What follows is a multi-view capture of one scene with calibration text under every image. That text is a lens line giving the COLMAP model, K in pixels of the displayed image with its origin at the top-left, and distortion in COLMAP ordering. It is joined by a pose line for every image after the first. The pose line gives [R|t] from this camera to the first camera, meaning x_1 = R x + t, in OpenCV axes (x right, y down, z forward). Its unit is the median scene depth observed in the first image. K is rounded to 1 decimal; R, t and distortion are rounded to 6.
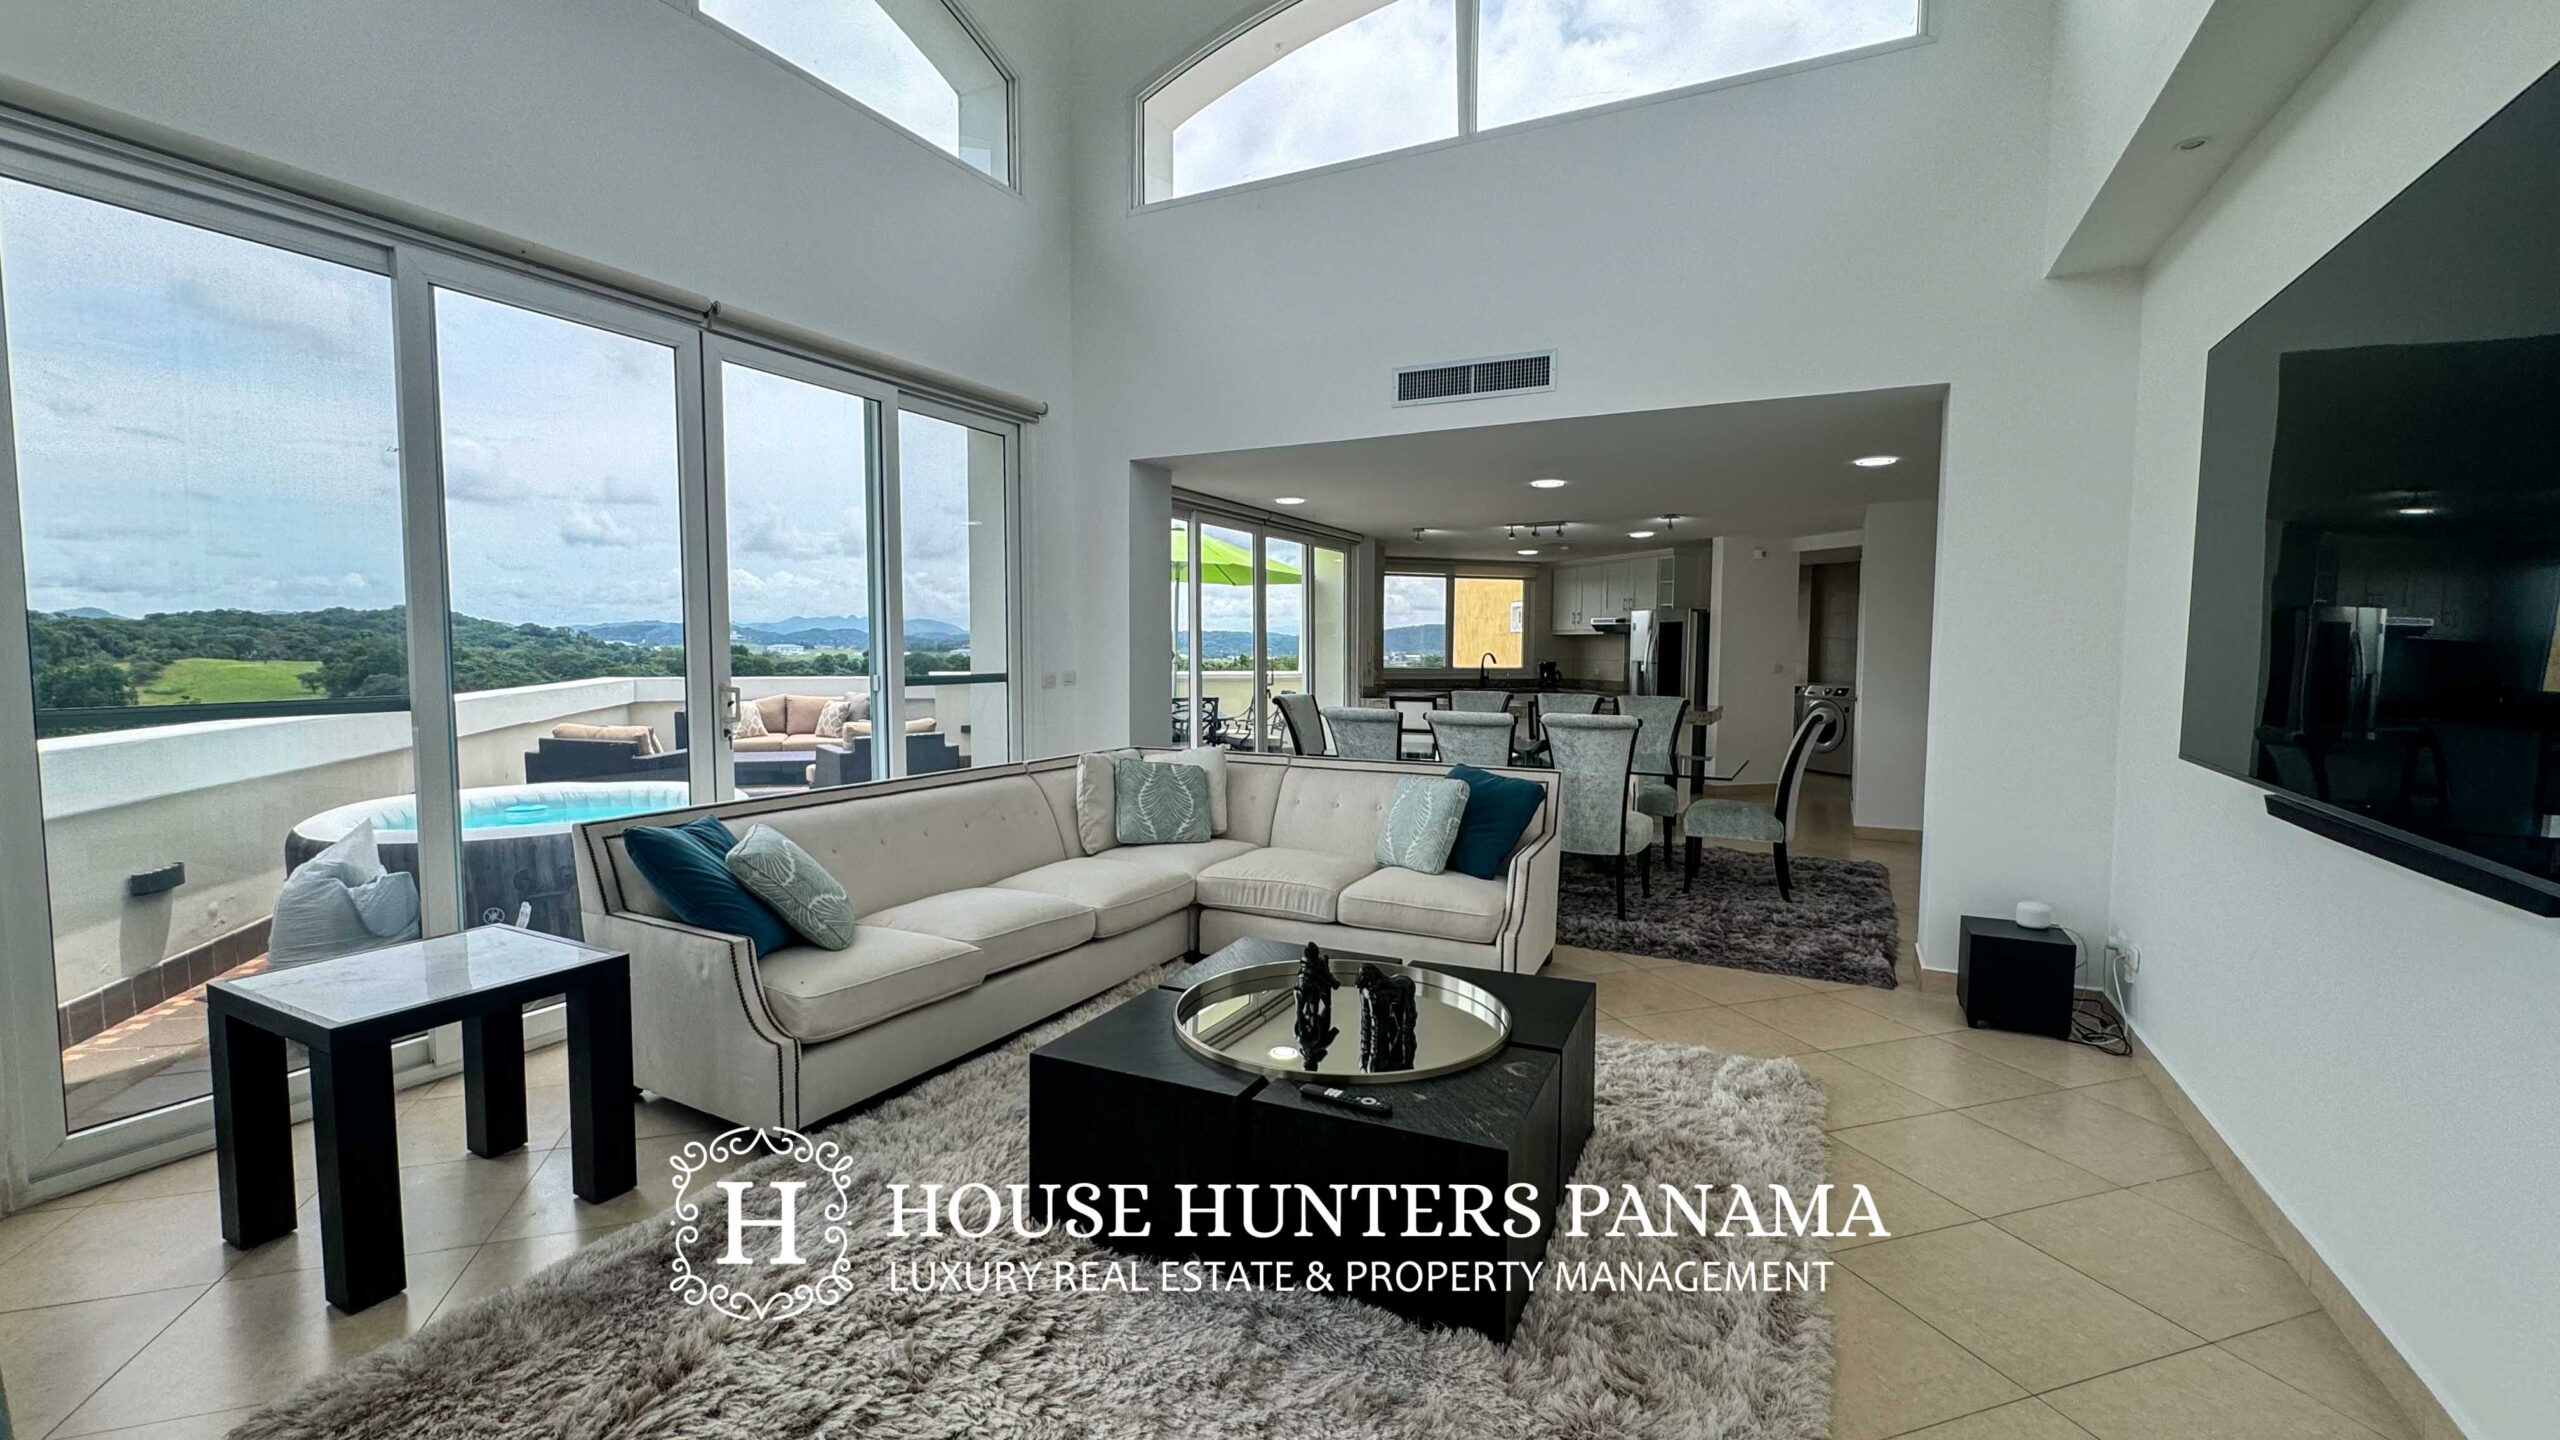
lens RADIAL K [[1075.5, 0, 1263.6], [0, 1075.5, 722.7], [0, 0, 1]] dist [-0.012950, -0.000010]
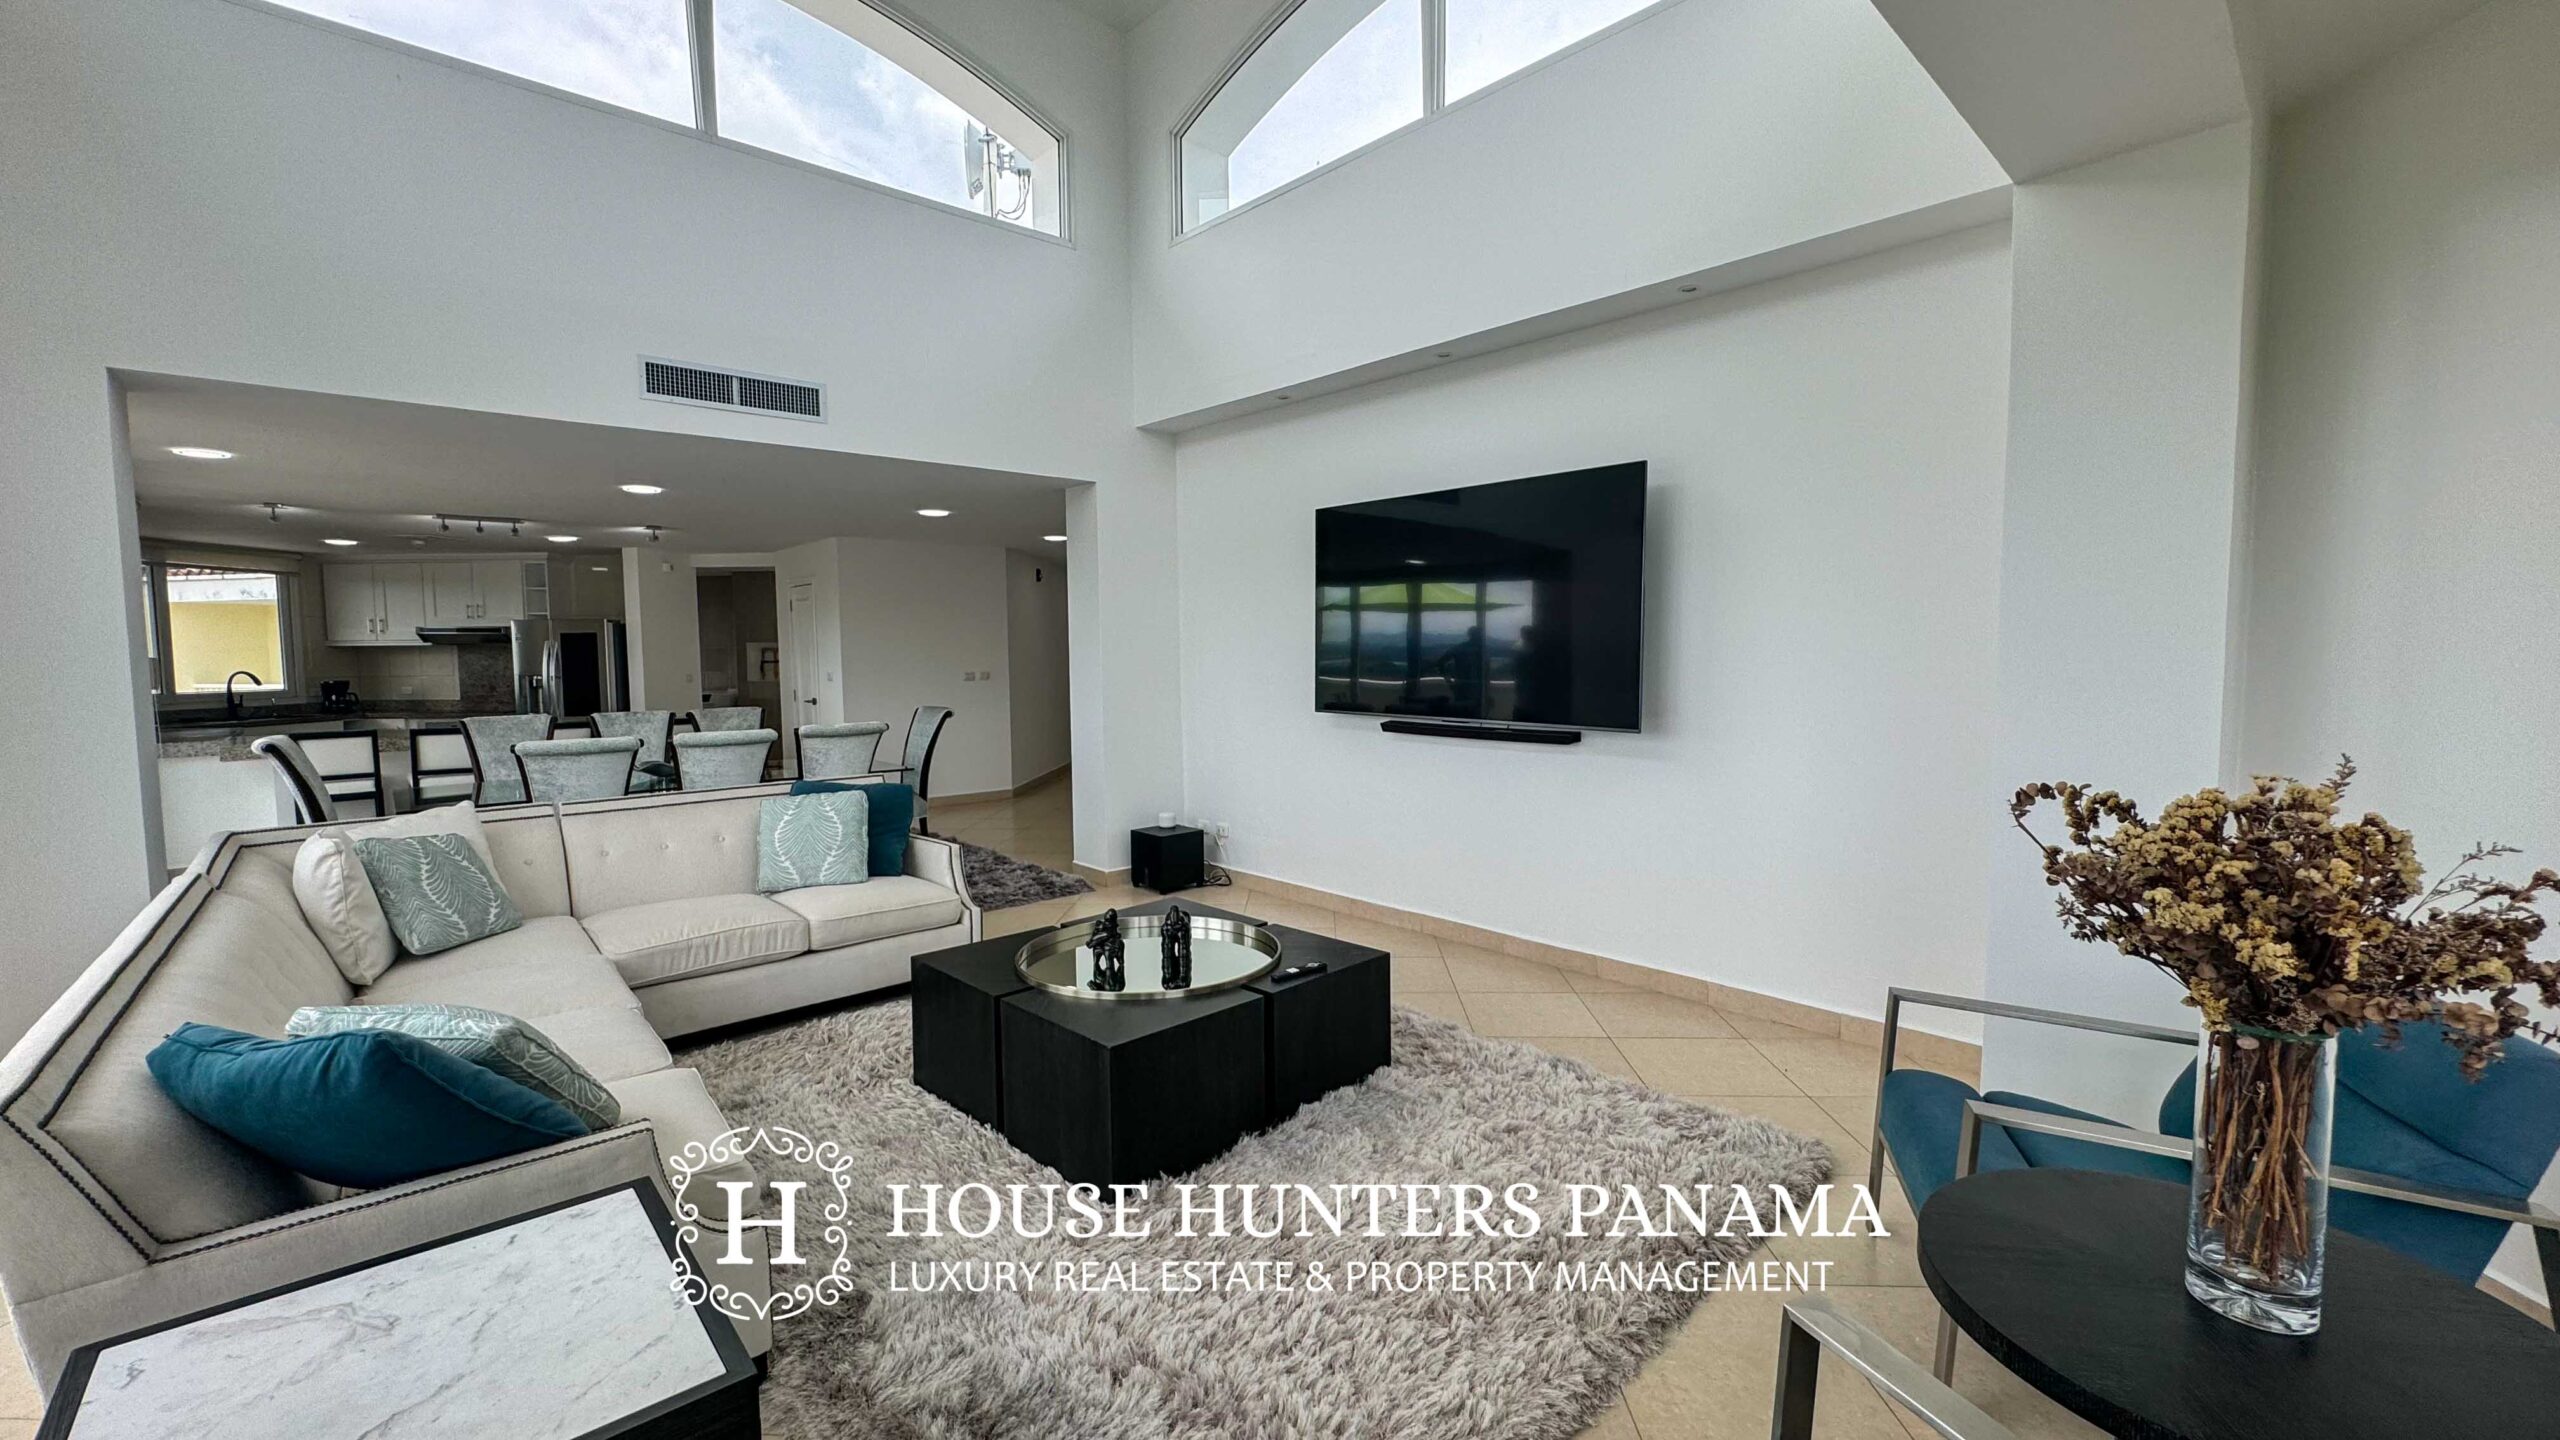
lens RADIAL K [[1075.5, 0, 1263.6], [0, 1075.5, 722.7], [0, 0, 1]] dist [-0.012950, -0.000010]
pose [[0.314469, -0.072476, 0.946497, -0.604865], [0.076346, 0.995782, 0.050884, -0.031950], [-0.946193, 0.056260, 0.318676, 0.253031]]
